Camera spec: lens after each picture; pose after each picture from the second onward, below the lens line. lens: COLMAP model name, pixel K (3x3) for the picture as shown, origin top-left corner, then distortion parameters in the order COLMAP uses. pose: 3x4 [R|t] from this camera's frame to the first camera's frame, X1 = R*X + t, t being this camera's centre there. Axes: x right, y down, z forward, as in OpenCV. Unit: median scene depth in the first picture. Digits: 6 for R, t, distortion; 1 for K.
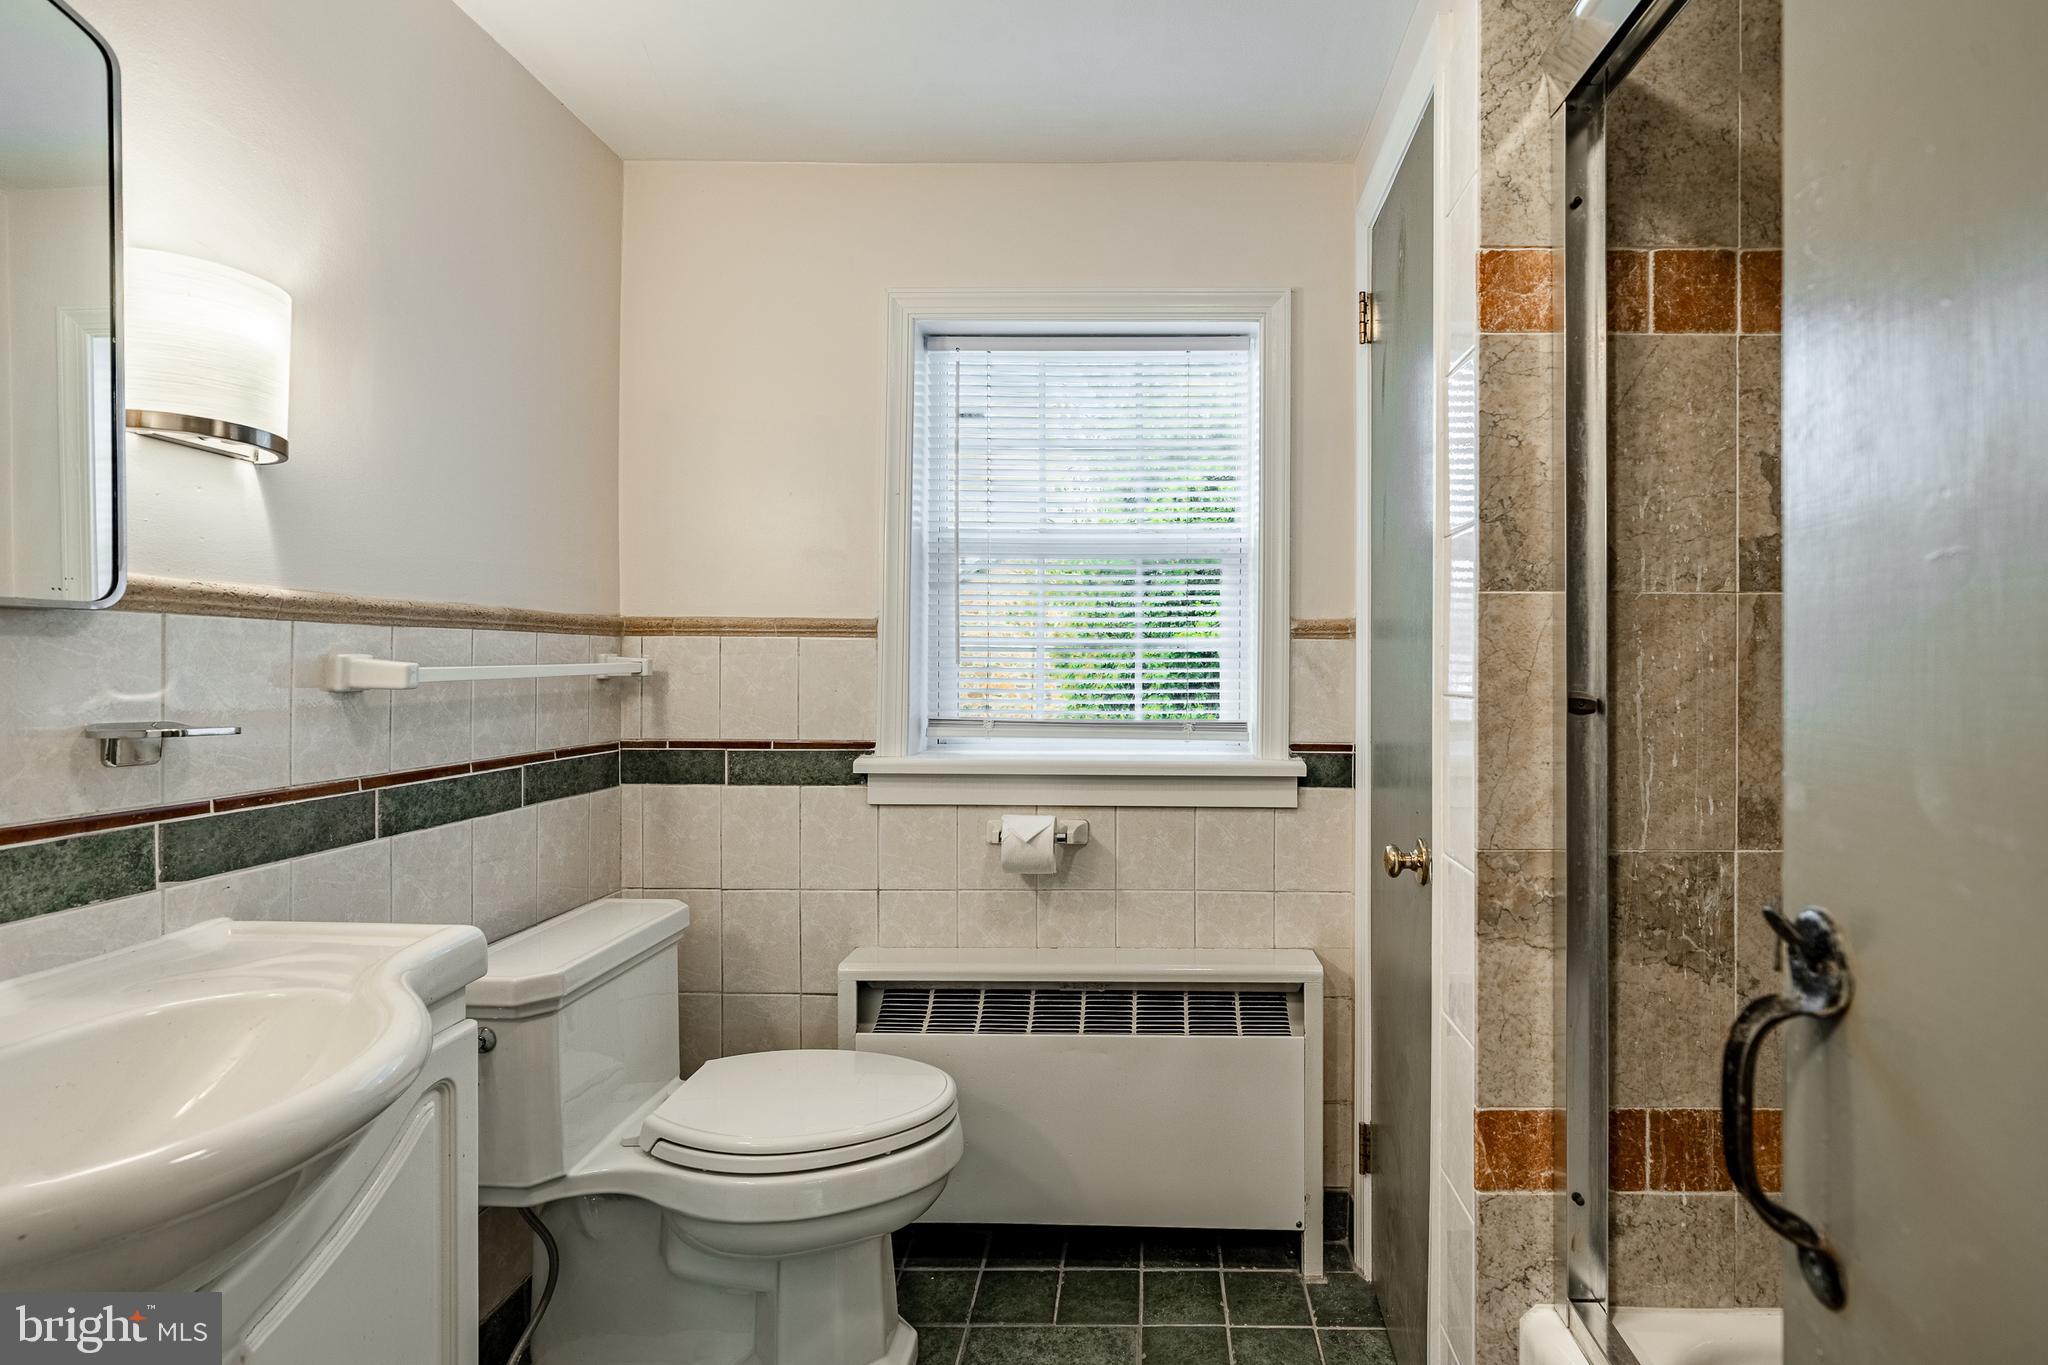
lens RADIAL K [[929.8, 0, 1024.0], [0, 929.8, 682.5], [0, 0, 1]] dist [0.000347, 0.000055]
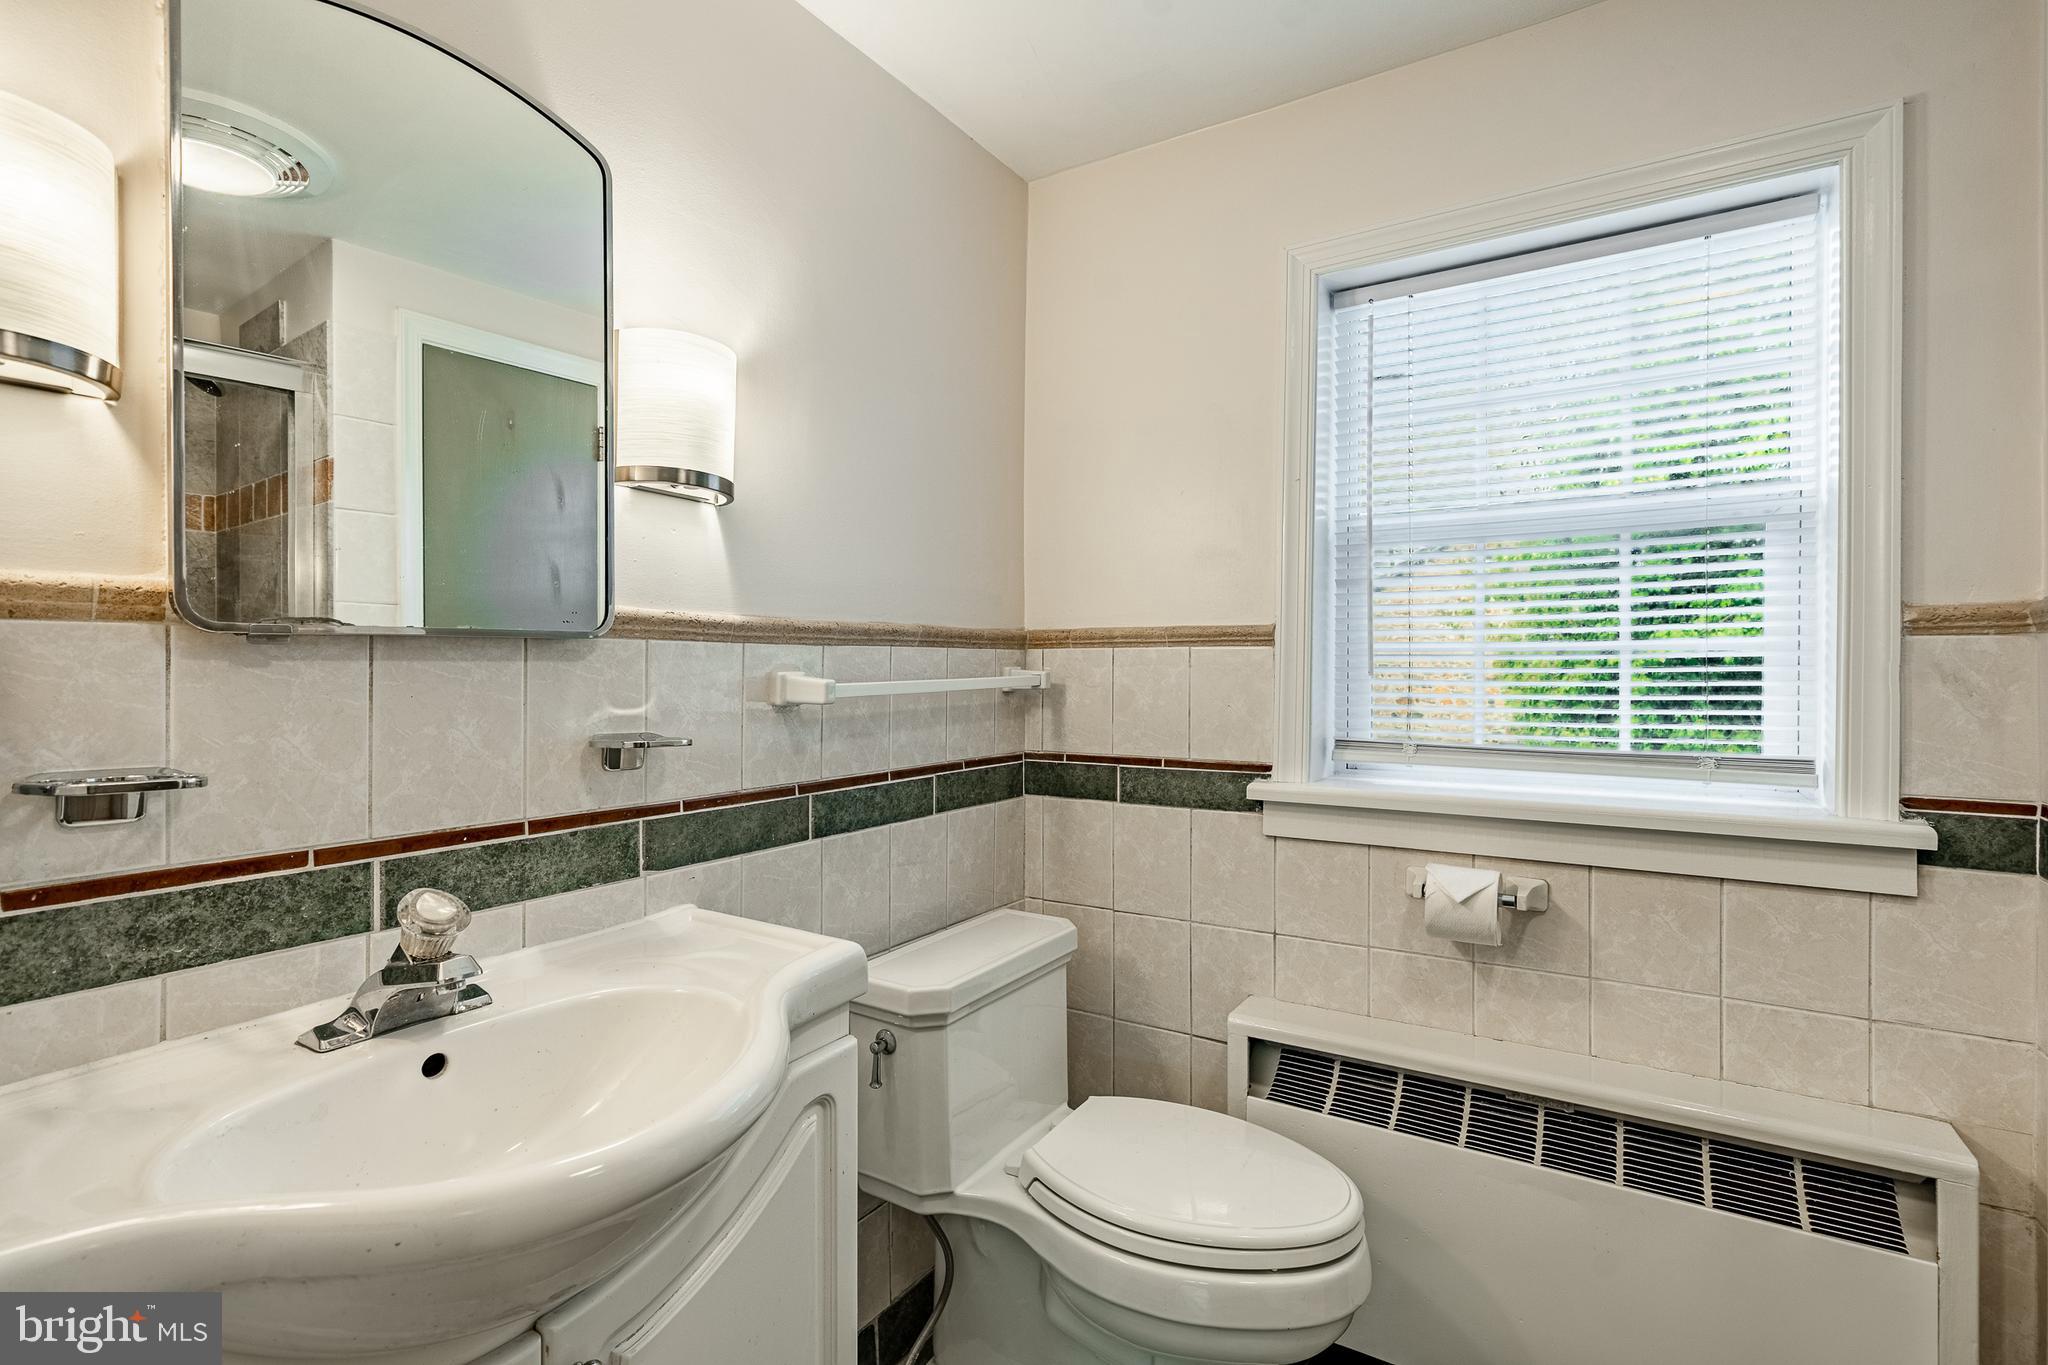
lens RADIAL K [[948.5, 0, 1028.9], [0, 948.5, 699.1], [0, 0, 1]] dist [-0.003937, 0.000565]
pose [[0.910026, 0.000825, -0.414550, 0.003058], [0.002854, 0.999962, 0.008255, -0.007247], [0.414541, -0.008696, 0.909989, 0.104617]]
